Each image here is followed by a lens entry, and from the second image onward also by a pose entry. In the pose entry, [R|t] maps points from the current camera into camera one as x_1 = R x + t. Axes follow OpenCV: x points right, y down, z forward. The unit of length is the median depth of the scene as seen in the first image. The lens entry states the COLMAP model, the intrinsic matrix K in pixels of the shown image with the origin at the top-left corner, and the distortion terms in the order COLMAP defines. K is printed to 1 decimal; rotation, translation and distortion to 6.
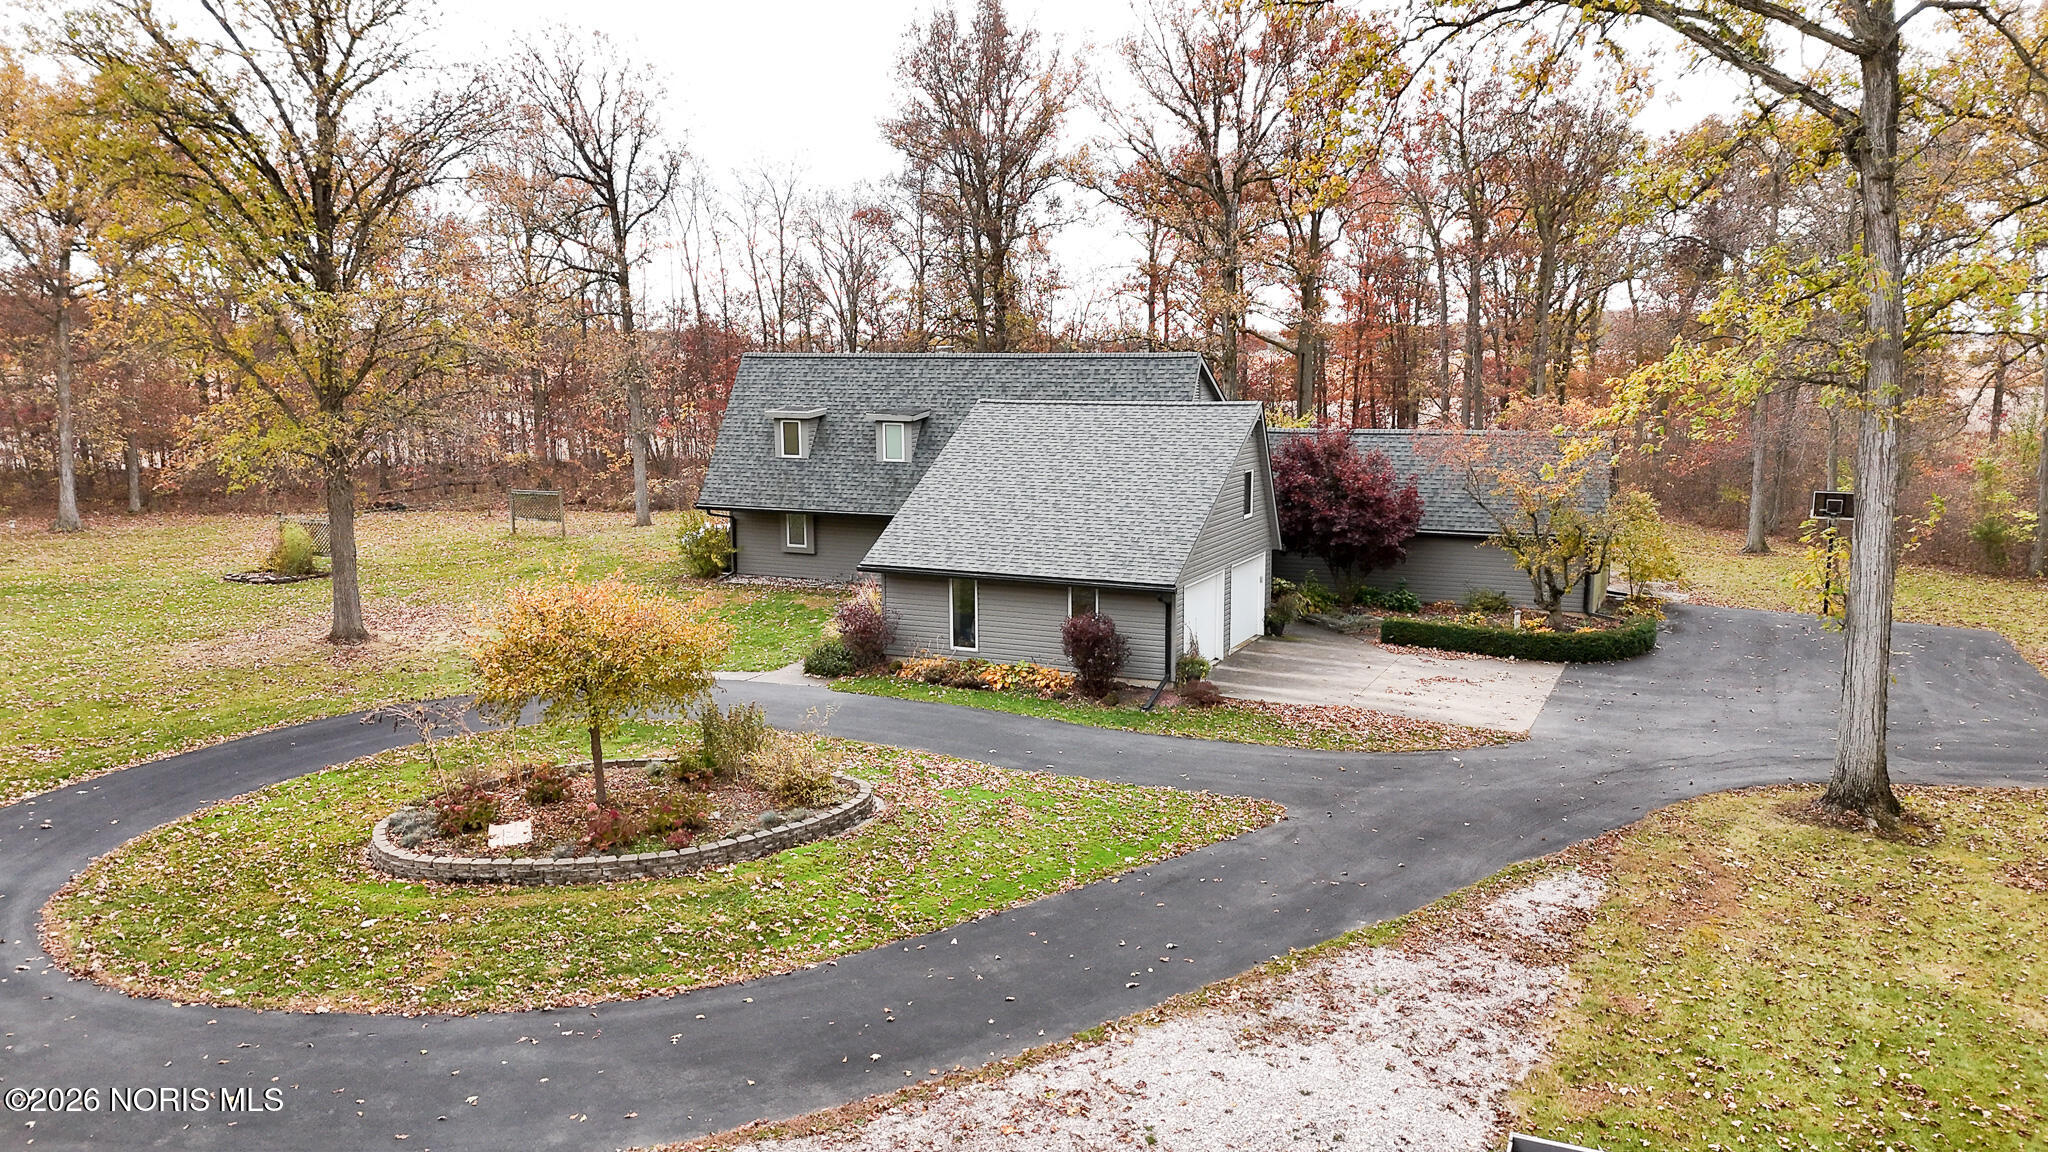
lens RADIAL K [[1496.5, 0, 1033.2], [0, 1496.5, 572.7], [0, 0, 1]] dist [0.081288, -0.080787]
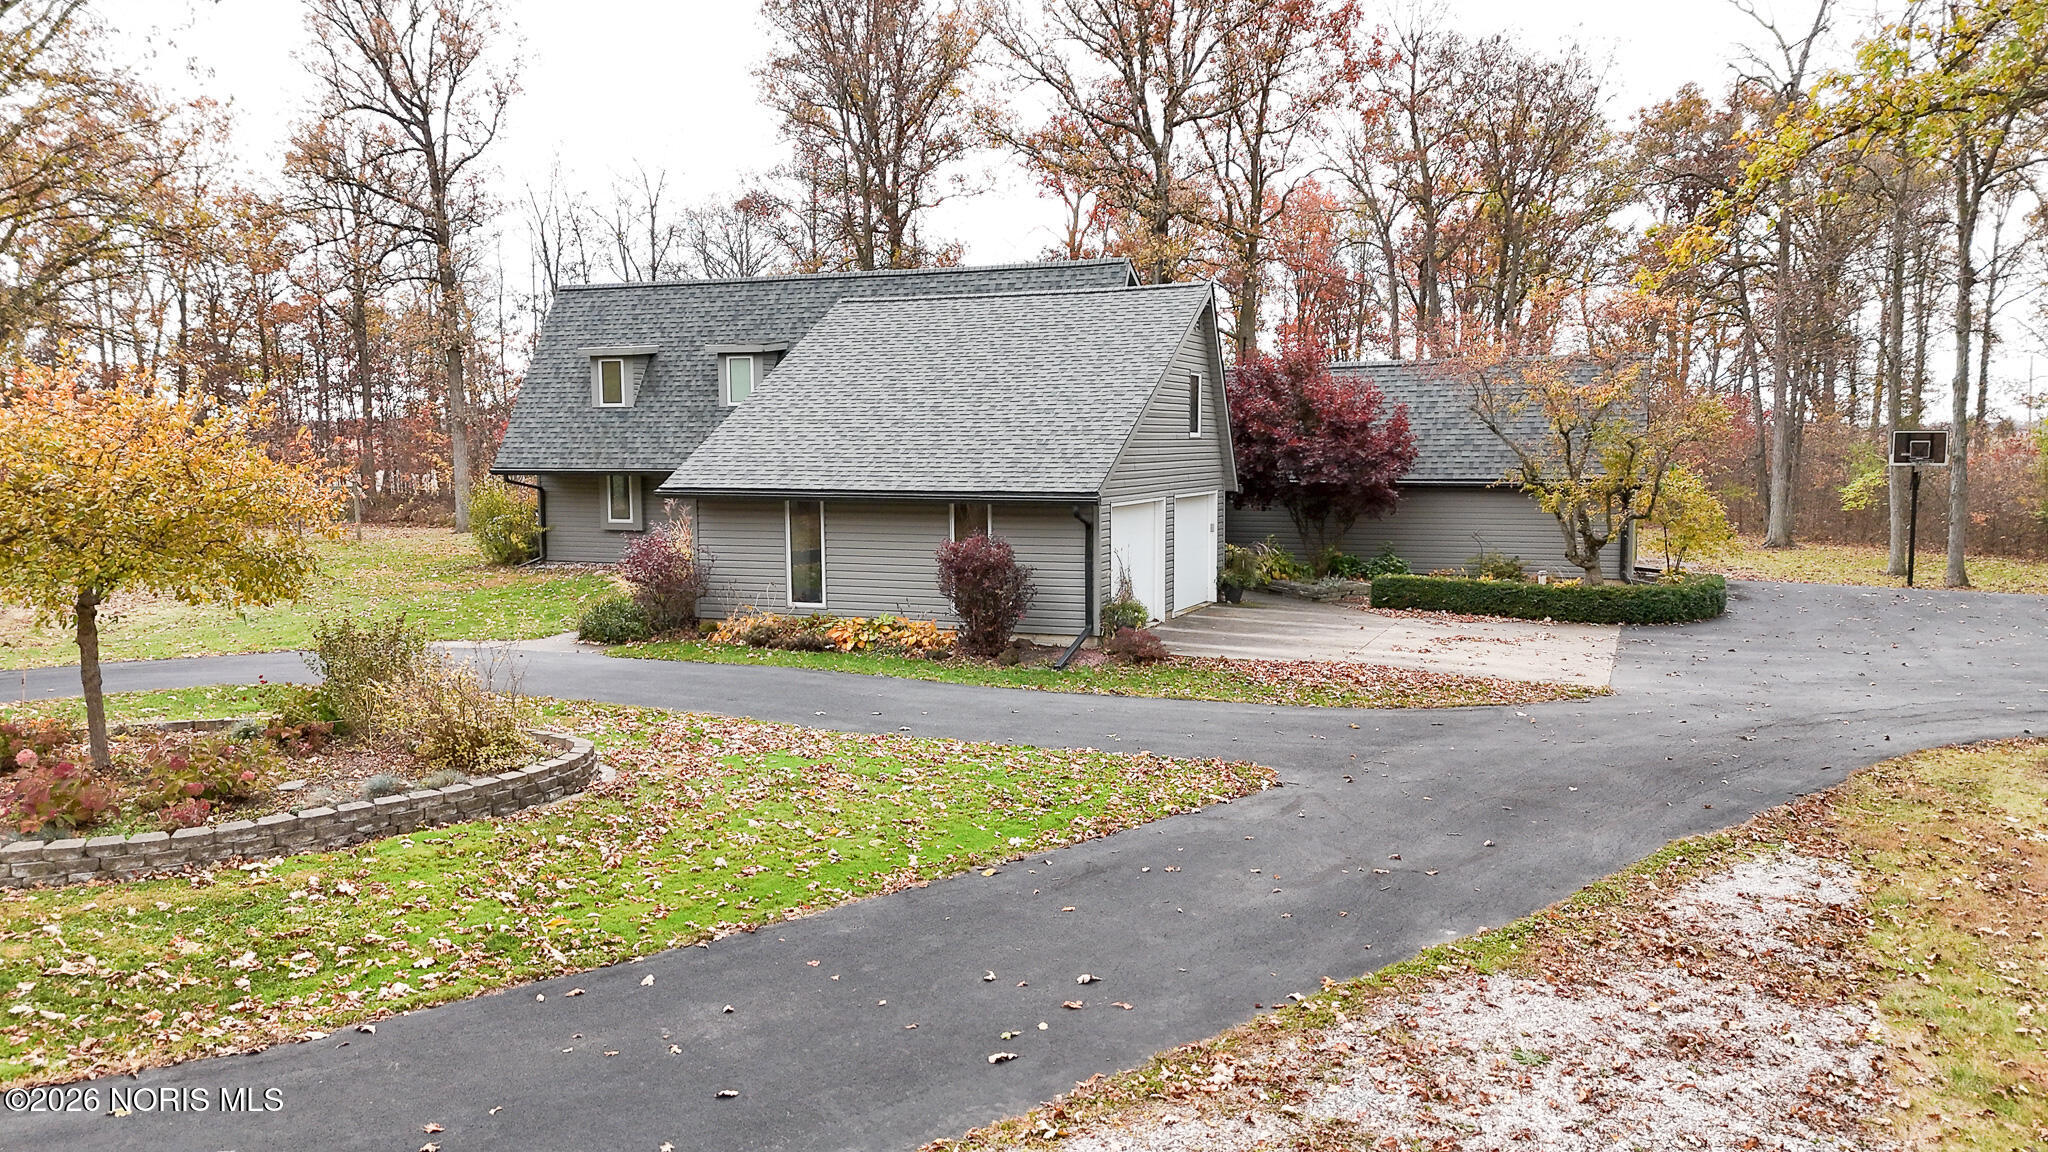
lens RADIAL K [[1496.5, 0, 1031.7], [0, 1496.5, 573.4], [0, 0, 1]] dist [0.081288, -0.080787]
pose [[0.998917, -0.005545, 0.046202, 0.029810], [0.008354, 0.998114, -0.060818, 0.084009], [-0.045778, 0.061138, 0.997079, 0.288568]]
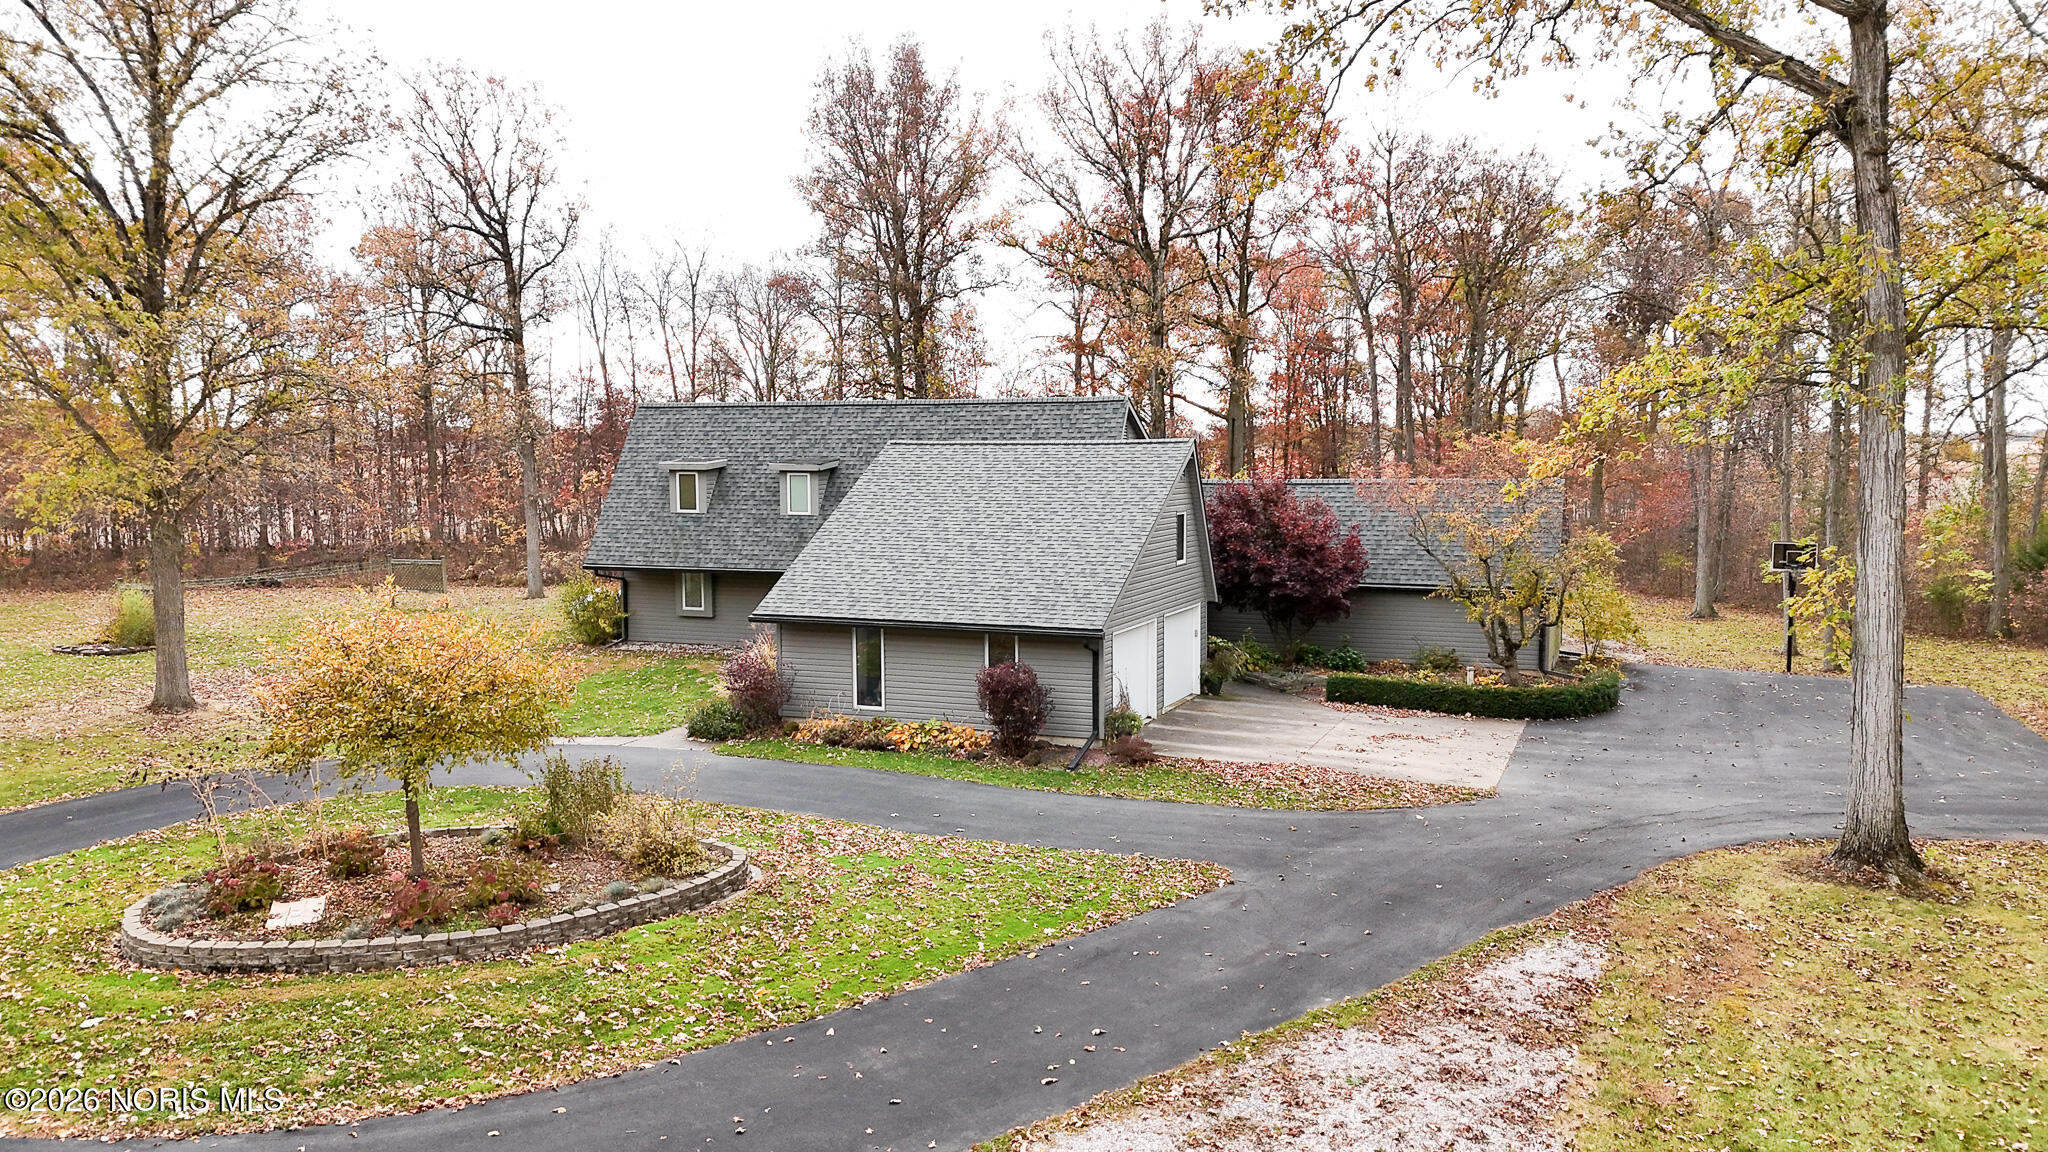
lens RADIAL K [[1496.5, 0, 1032.1], [0, 1496.5, 573.1], [0, 0, 1]] dist [0.081288, -0.080787]
pose [[0.998973, -0.004021, 0.045135, 0.011786], [0.006969, 0.997839, -0.065337, 0.030950], [-0.044775, 0.065585, 0.996842, 0.099308]]
